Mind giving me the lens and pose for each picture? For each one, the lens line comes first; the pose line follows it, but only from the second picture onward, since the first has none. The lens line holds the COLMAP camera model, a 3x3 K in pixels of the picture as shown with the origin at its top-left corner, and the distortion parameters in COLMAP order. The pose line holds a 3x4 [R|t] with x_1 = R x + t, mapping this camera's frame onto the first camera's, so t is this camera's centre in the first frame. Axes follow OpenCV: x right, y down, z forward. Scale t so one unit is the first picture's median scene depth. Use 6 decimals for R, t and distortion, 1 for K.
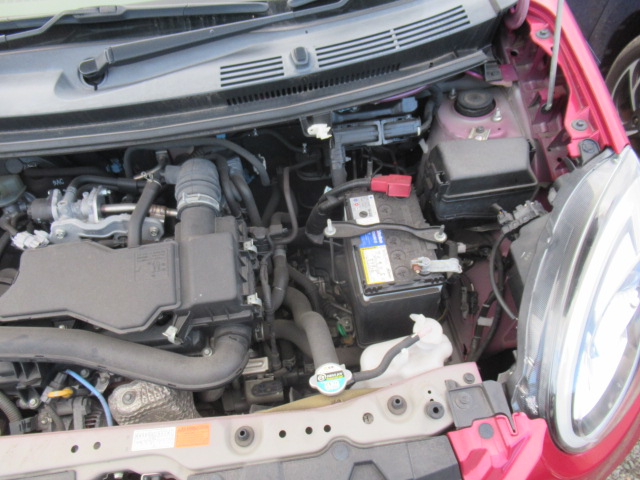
lens RADIAL K [[477.4, 0, 320.6], [0, 477.4, 241.0], [0, 0, 1]] dist [-0.007864, 0.008744]
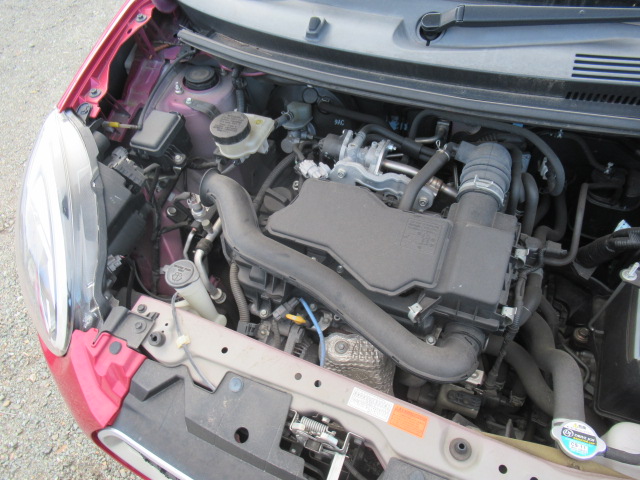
lens RADIAL K [[477.4, 0, 316.7], [0, 477.4, 239.6], [0, 0, 1]] dist [-0.007864, 0.008744]
pose [[0.867663, 0.370627, -0.331355, -0.200201], [-0.356522, 0.928385, 0.104852, 0.028494], [0.346486, 0.027159, 0.937662, 0.022780]]
